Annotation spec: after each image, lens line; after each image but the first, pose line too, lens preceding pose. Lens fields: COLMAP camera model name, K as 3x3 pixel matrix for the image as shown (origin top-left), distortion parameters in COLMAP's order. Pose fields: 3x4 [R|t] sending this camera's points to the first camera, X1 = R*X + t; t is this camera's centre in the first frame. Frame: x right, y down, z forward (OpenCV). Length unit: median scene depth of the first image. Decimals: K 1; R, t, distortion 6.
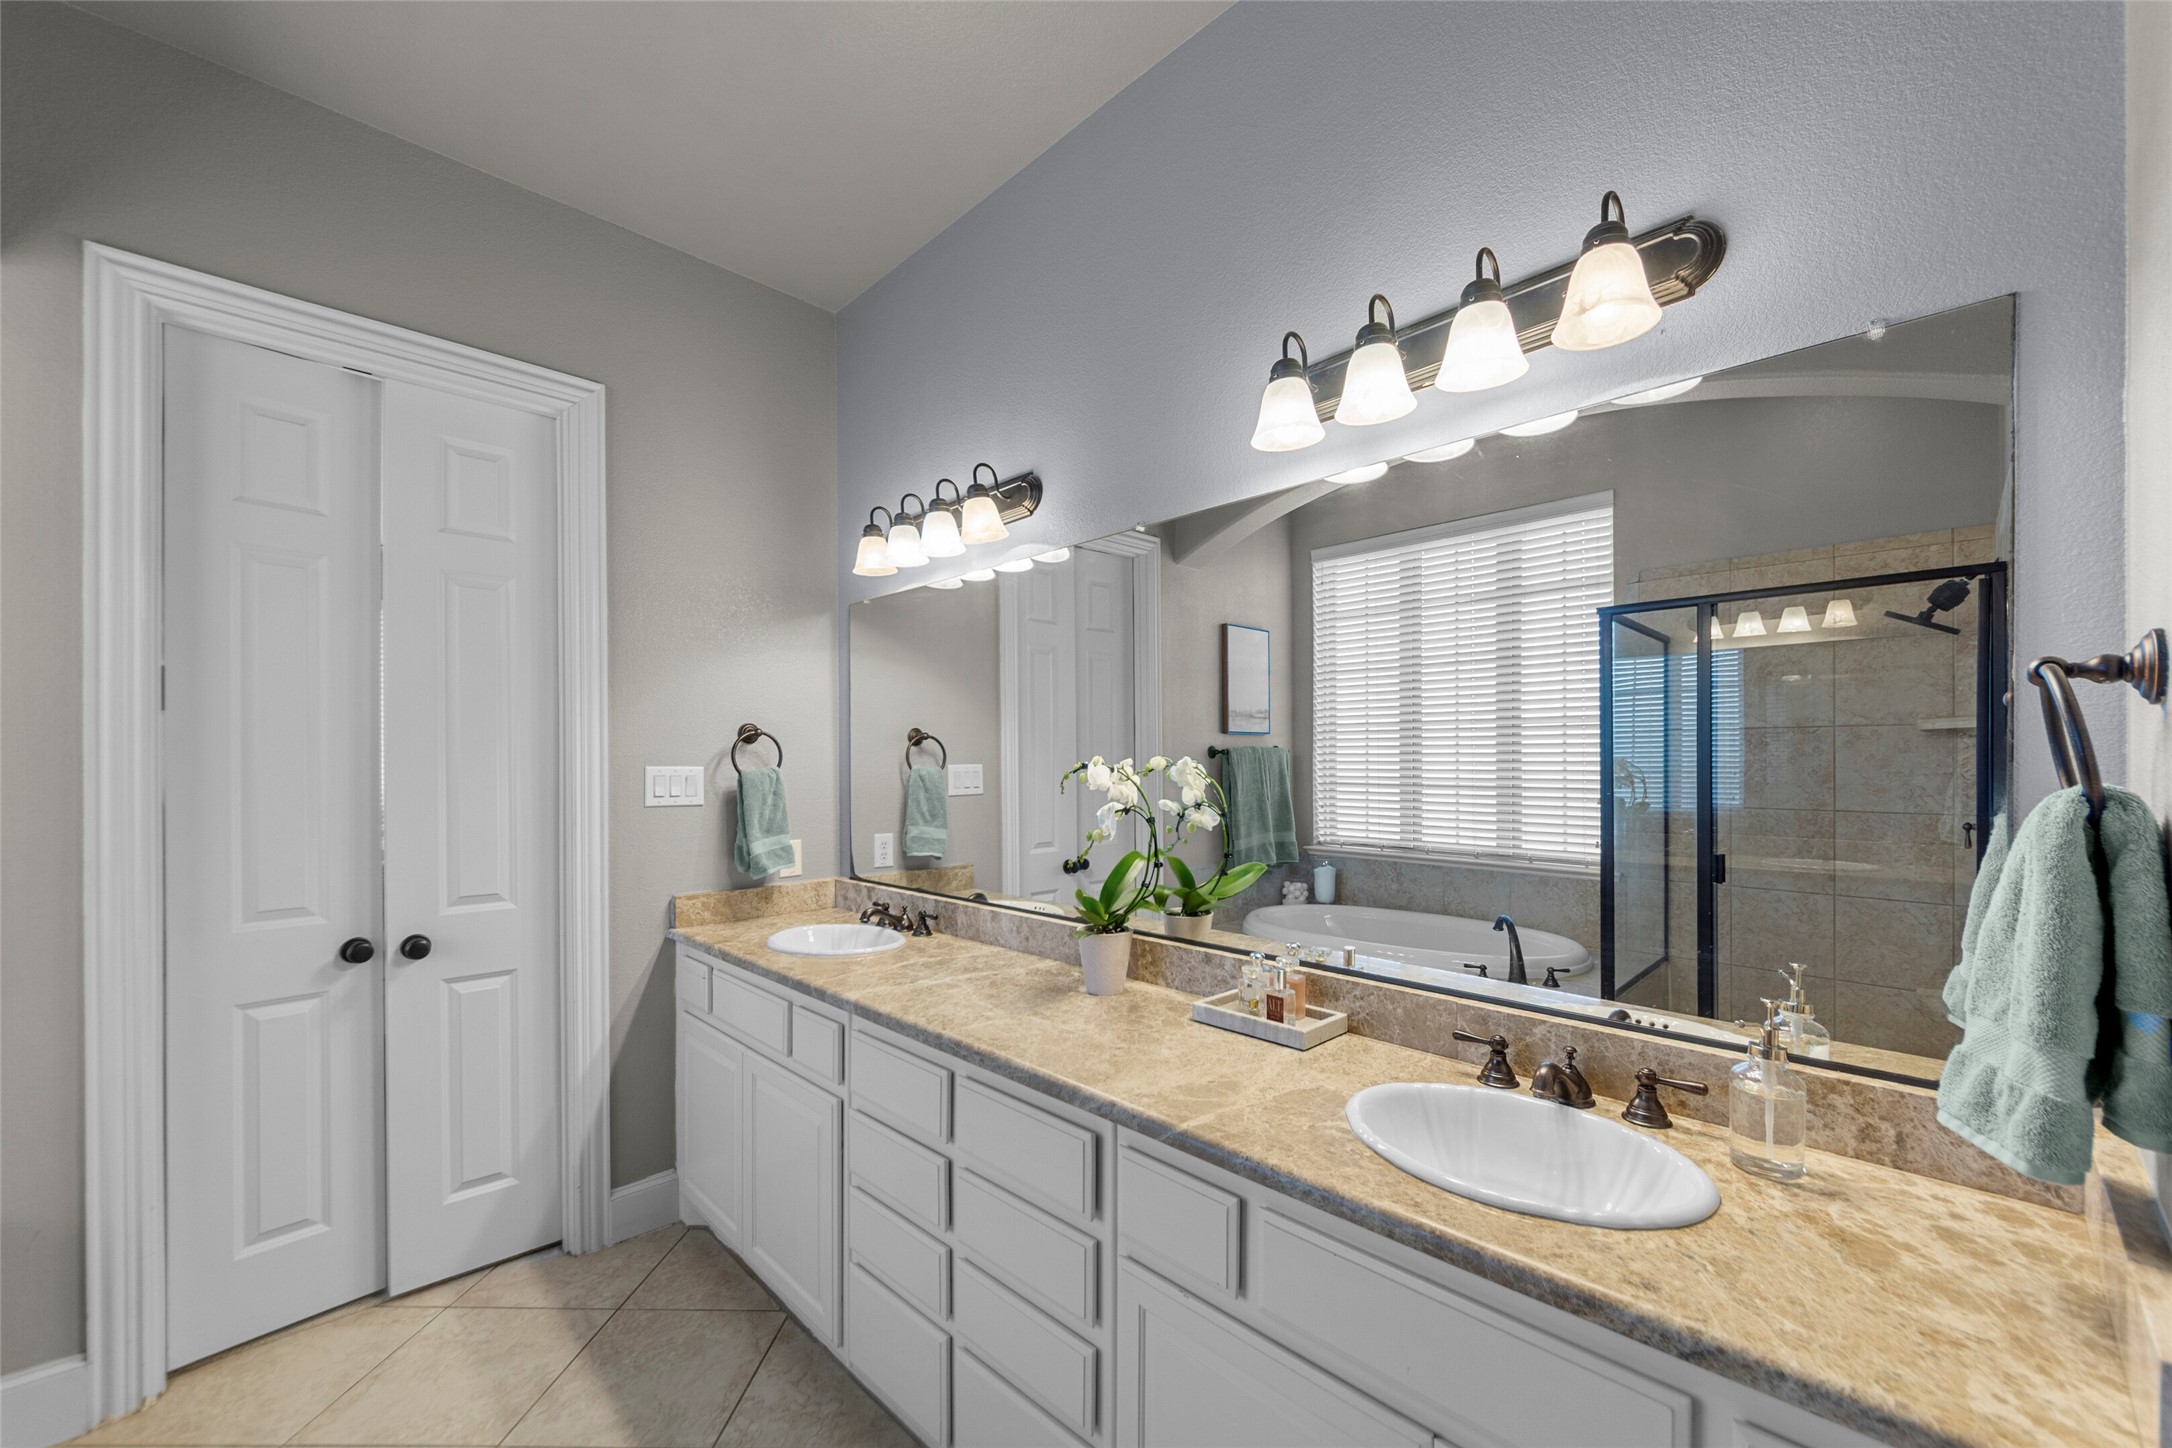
lens RADIAL K [[836.7, 0, 1093.3], [0, 836.7, 723.3], [0, 0, 1]] dist [-0.008437, 0.003630]
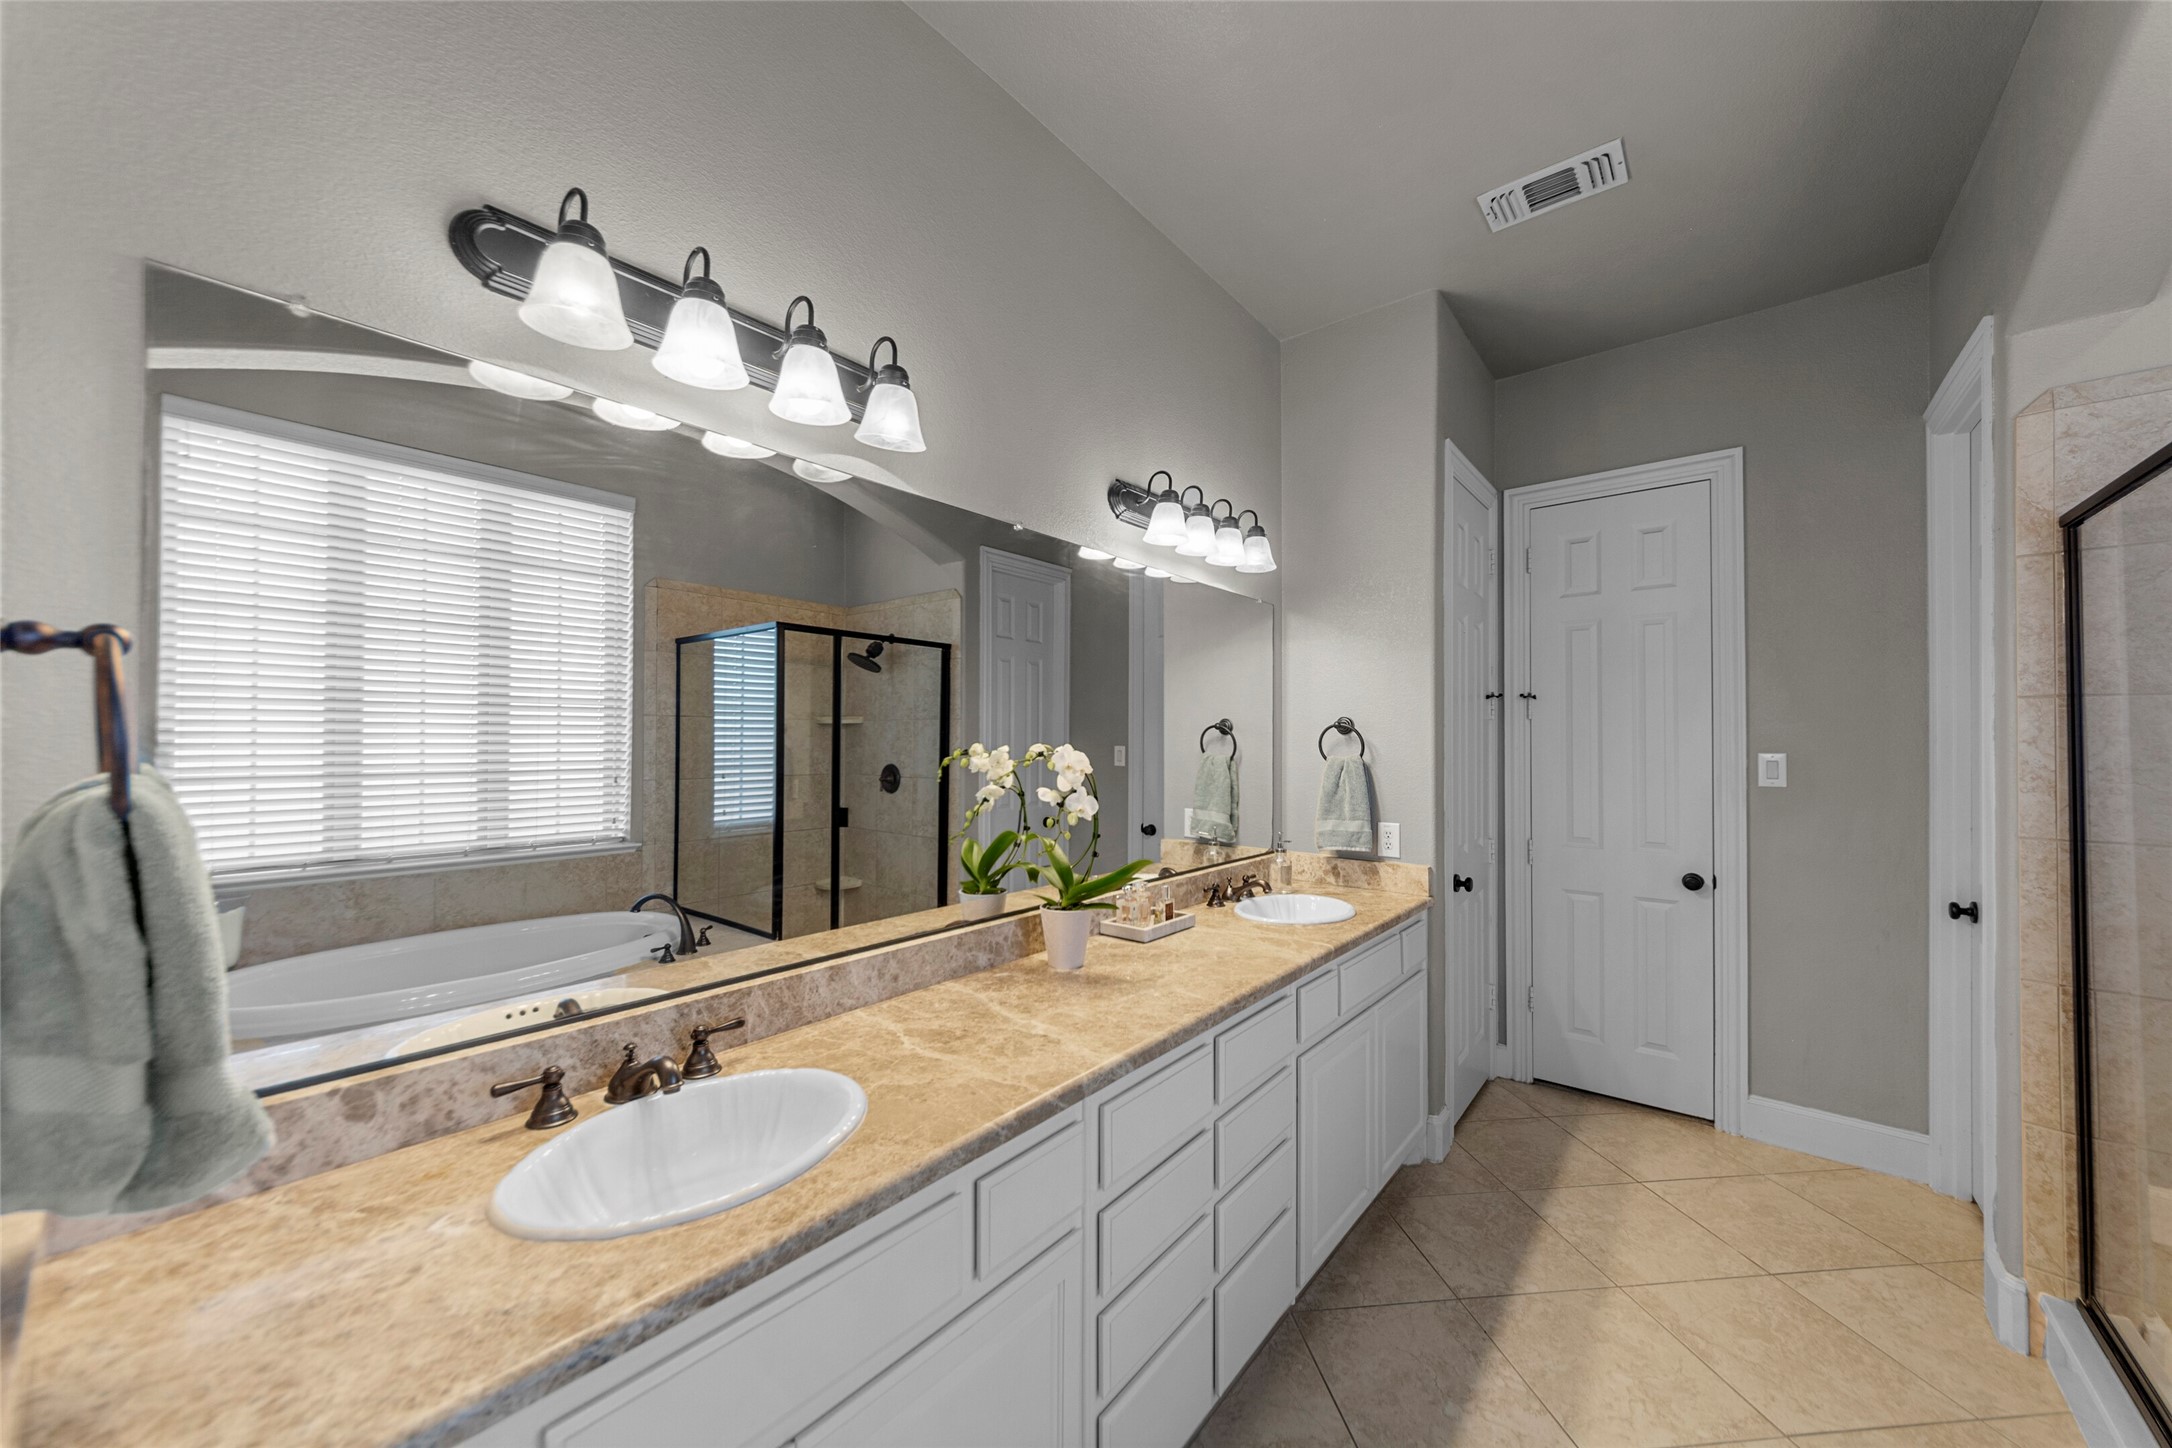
lens RADIAL K [[786.1, 0, 1084.3], [0, 786.1, 732.3], [0, 0, 1]] dist [-0.002499, 0.002597]
pose [[-0.098449, 0.011625, 0.995074, -0.874734], [-0.048579, 0.998683, -0.016474, 0.035673], [-0.993956, -0.049962, -0.097755, 0.965434]]
